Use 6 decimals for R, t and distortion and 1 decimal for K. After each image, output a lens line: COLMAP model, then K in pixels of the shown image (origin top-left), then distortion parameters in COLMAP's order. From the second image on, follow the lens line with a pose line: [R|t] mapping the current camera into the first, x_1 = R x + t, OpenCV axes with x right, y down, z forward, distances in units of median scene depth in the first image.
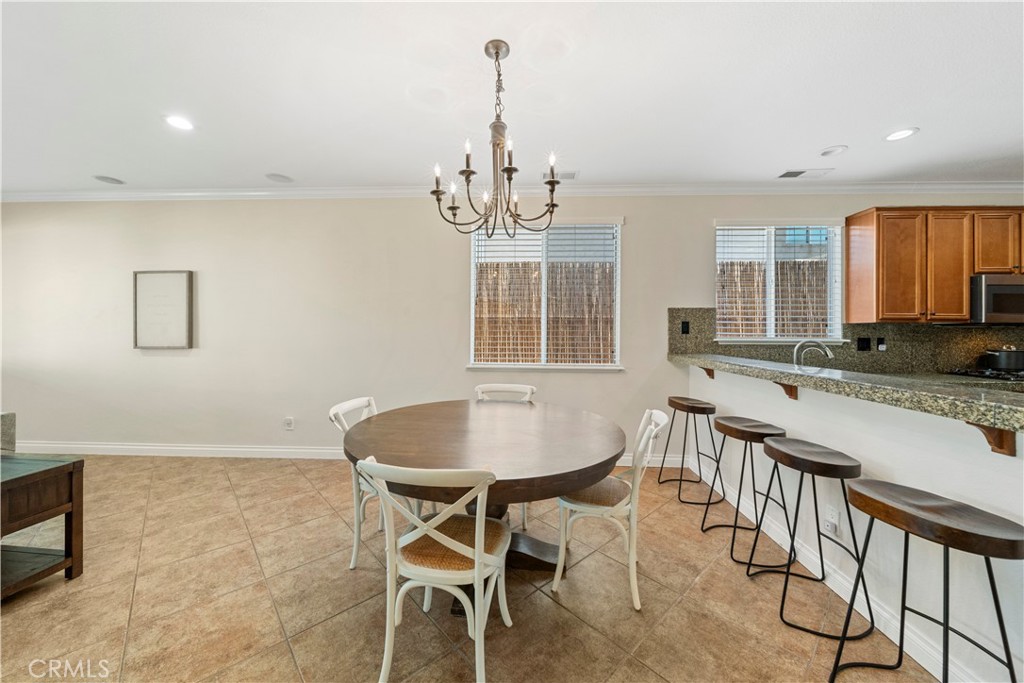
lens RADIAL K [[373.9, 0, 517.7], [0, 373.9, 331.9], [0, 0, 1]] dist [-0.001849, -0.000259]
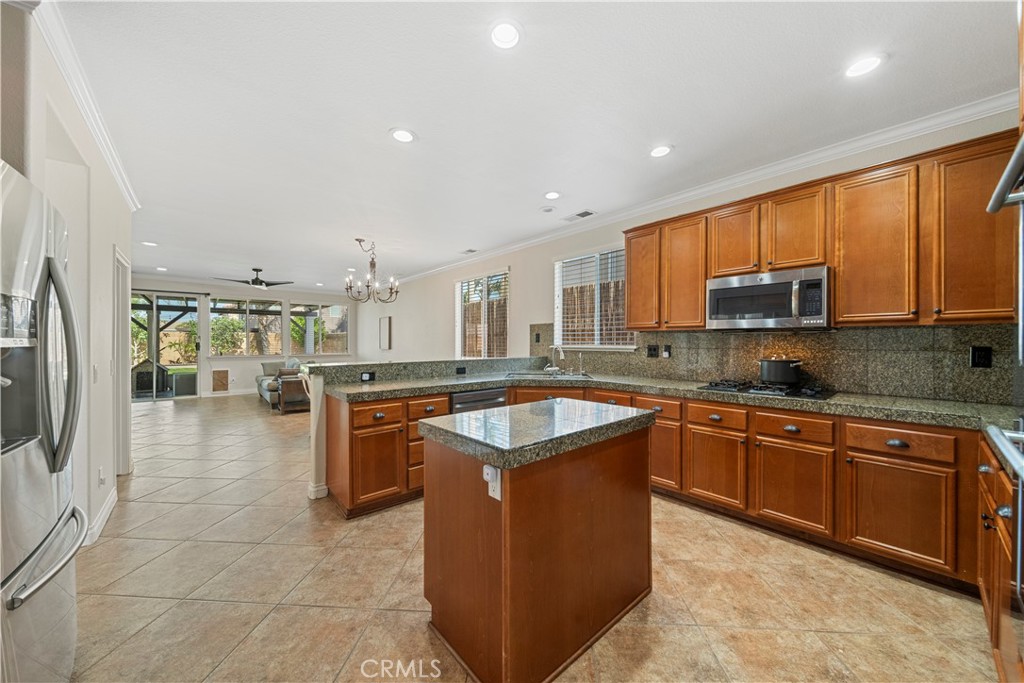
lens RADIAL K [[359.4, 0, 514.7], [0, 359.4, 340.7], [0, 0, 1]] dist [-0.001105, -0.000041]
pose [[0.694780, -0.008274, -0.719174, 1.396996], [0.004701, 0.999965, -0.006963, 0.008074], [0.719207, 0.001457, 0.694795, -0.005541]]
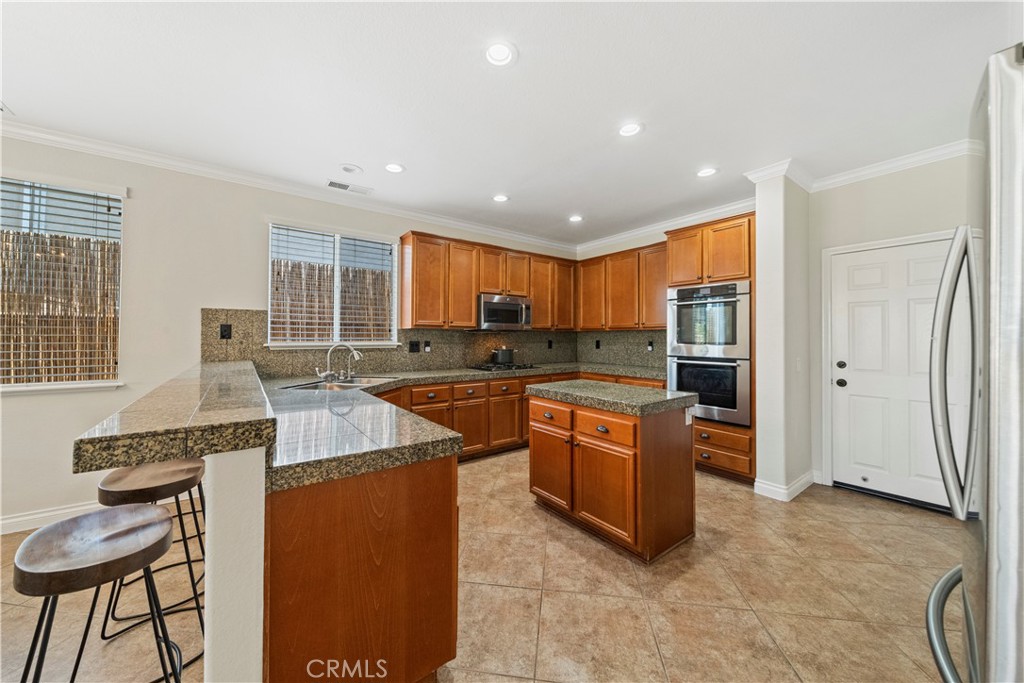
lens RADIAL K [[360.9, 0, 510.2], [0, 360.9, 334.4], [0, 0, 1]] dist [-0.001147, -0.000208]
pose [[0.777614, 0.002129, 0.628738, 0.446194], [0.002359, 0.999977, -0.006304, 0.001753], [-0.628737, 0.006385, 0.777592, -0.077581]]
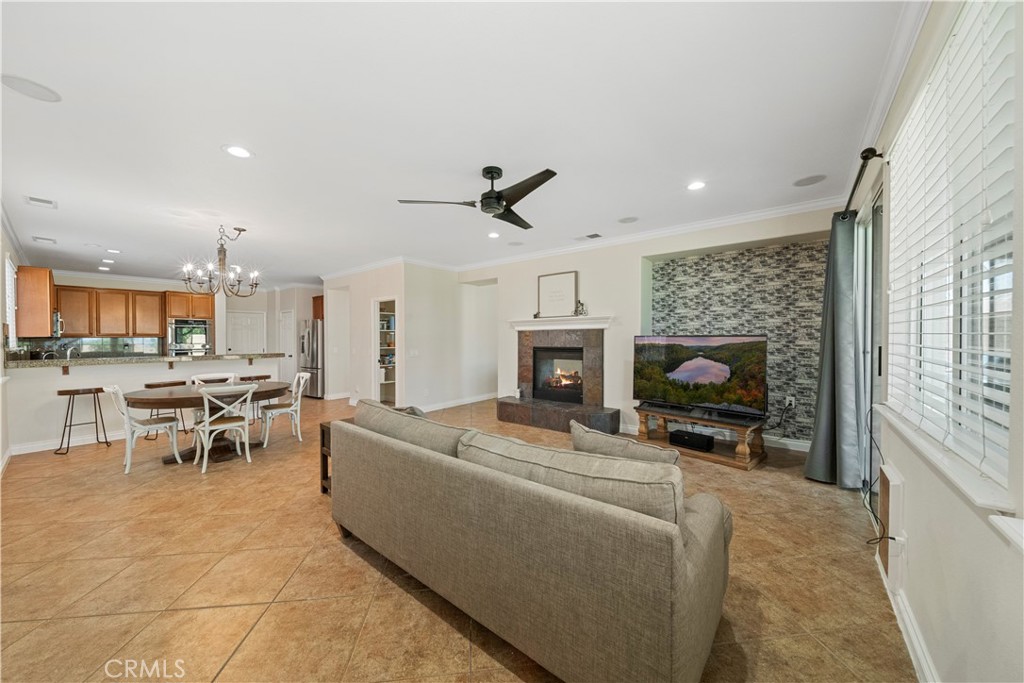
lens RADIAL K [[357.4, 0, 514.9], [0, 357.4, 344.6], [0, 0, 1]] dist [-0.001412, -0.000623]
pose [[-0.810481, -0.013136, 0.585618, -1.556710], [0.000232, 0.999741, 0.022746, -0.022506], [-0.585765, 0.018571, -0.810268, 0.987293]]
